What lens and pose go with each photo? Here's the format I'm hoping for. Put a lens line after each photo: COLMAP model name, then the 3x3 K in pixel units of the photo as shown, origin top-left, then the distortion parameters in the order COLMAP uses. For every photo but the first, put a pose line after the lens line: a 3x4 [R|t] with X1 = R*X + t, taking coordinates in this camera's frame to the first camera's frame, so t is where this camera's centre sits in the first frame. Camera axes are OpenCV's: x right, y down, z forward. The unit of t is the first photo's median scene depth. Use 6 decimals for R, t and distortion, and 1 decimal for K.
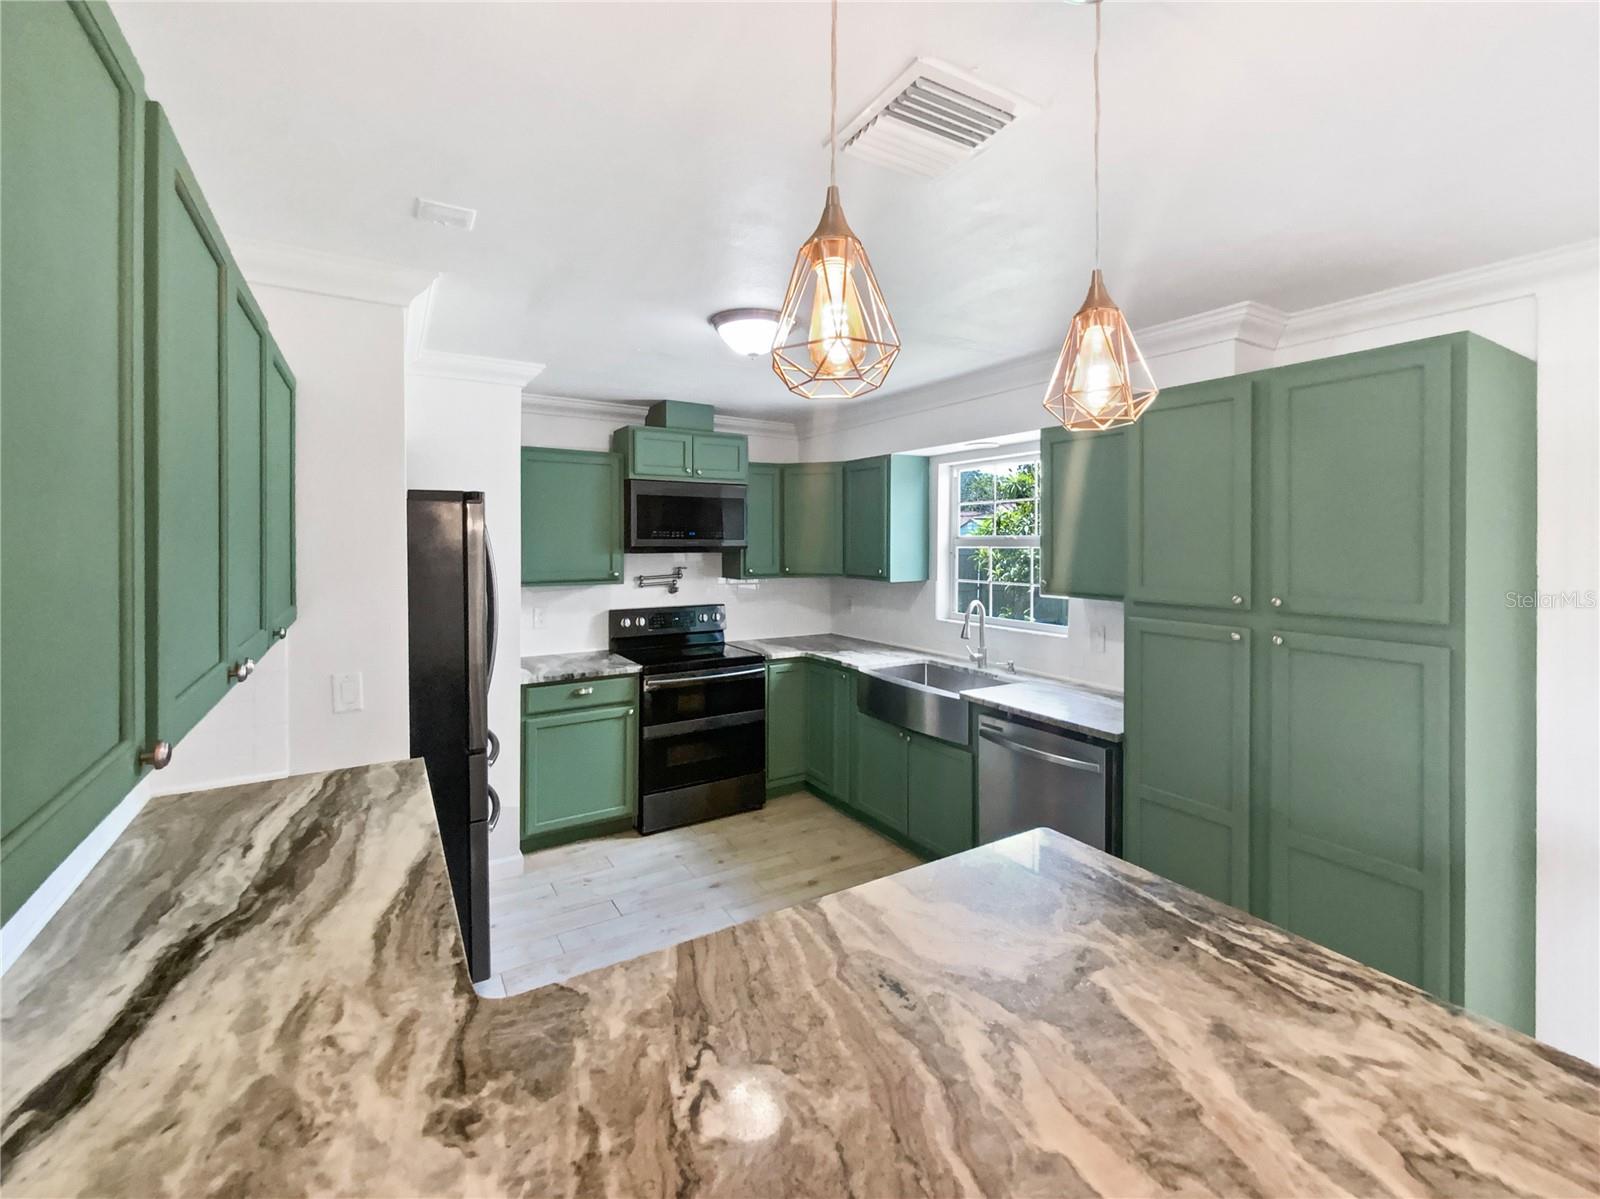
lens RADIAL K [[681.3, 0, 788.4], [0, 681.3, 554.3], [0, 0, 1]] dist [0.003268, -0.000019]
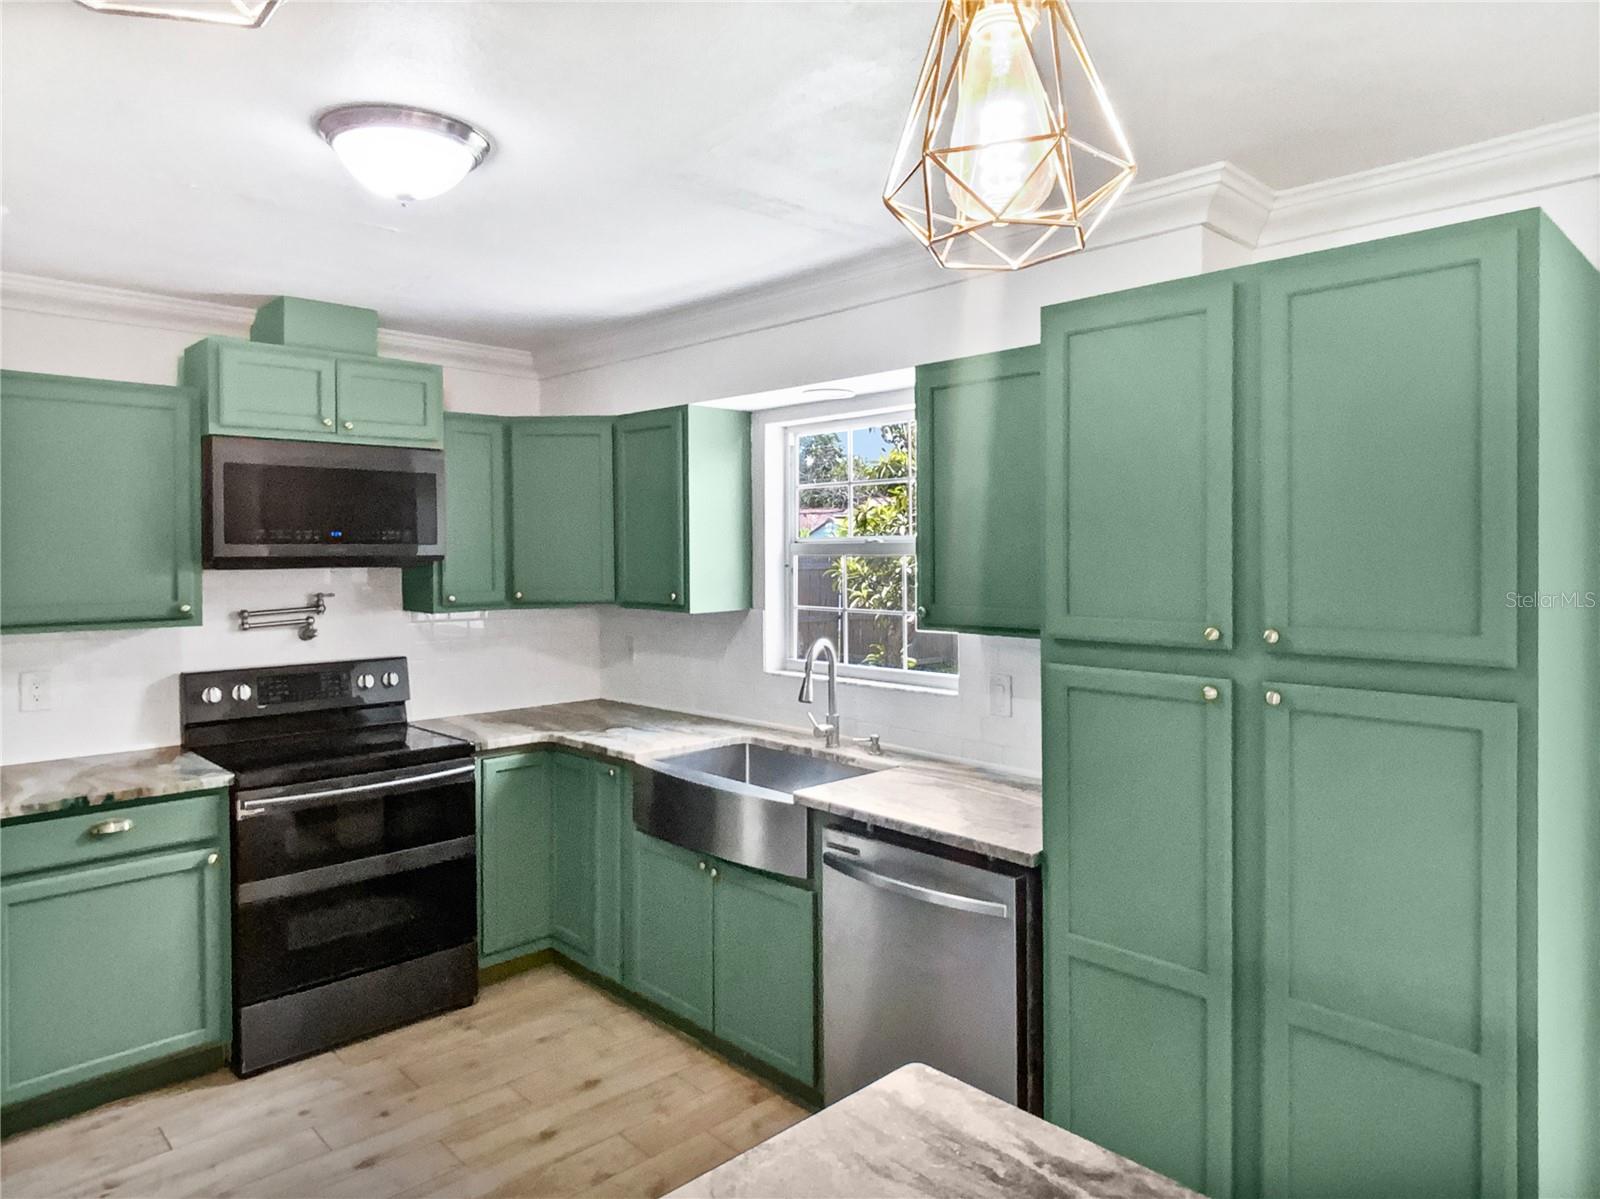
lens RADIAL K [[1012.1, 0, 801.0], [0, 1012.1, 570.4], [0, 0, 1]] dist [-0.019677, -0.002765]
pose [[0.973400, -0.008853, 0.228940, 0.047616], [0.008869, 0.999960, 0.000961, 0.002749], [-0.228939, 0.001095, 0.973440, 0.106567]]
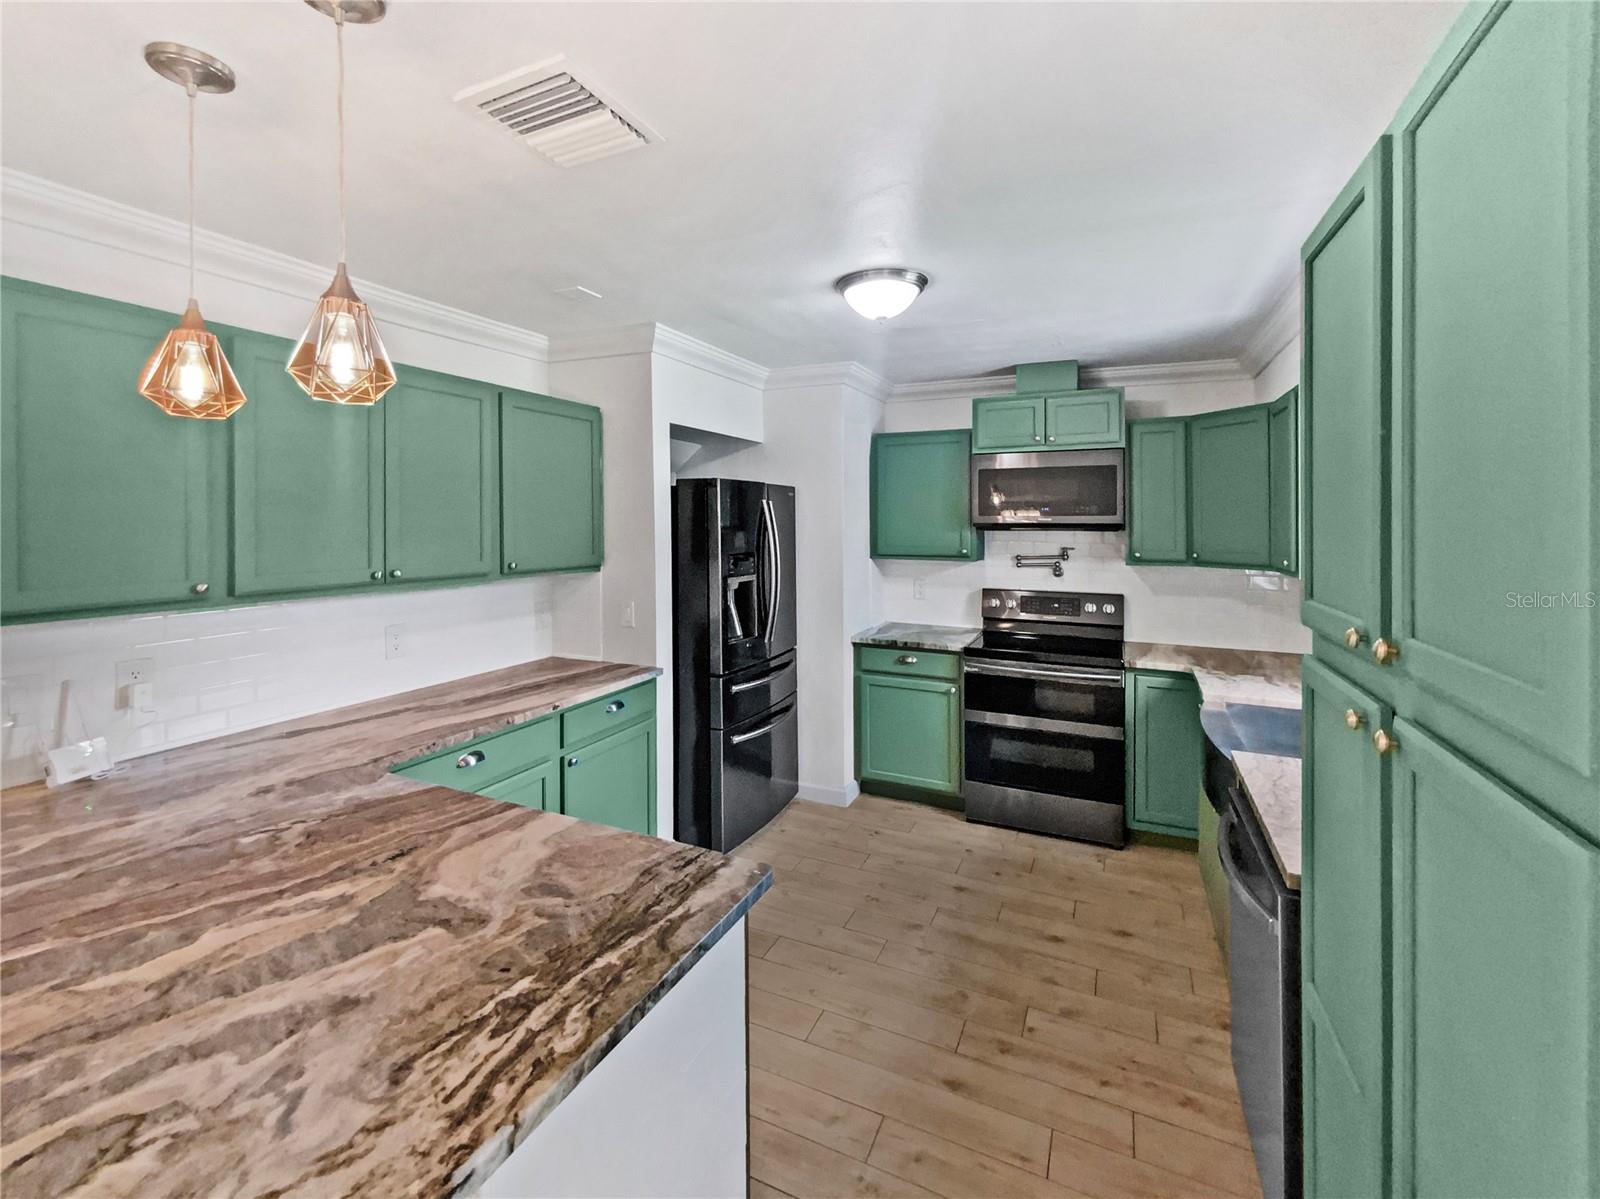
lens RADIAL K [[691.8, 0, 800.5], [0, 691.8, 541.5], [0, 0, 1]] dist [0.001773, 0.000534]
pose [[0.570035, 0.032803, -0.820965, 0.459992], [-0.026644, 0.999415, 0.021433, 0.001105], [0.821188, 0.009656, 0.570576, 0.247329]]
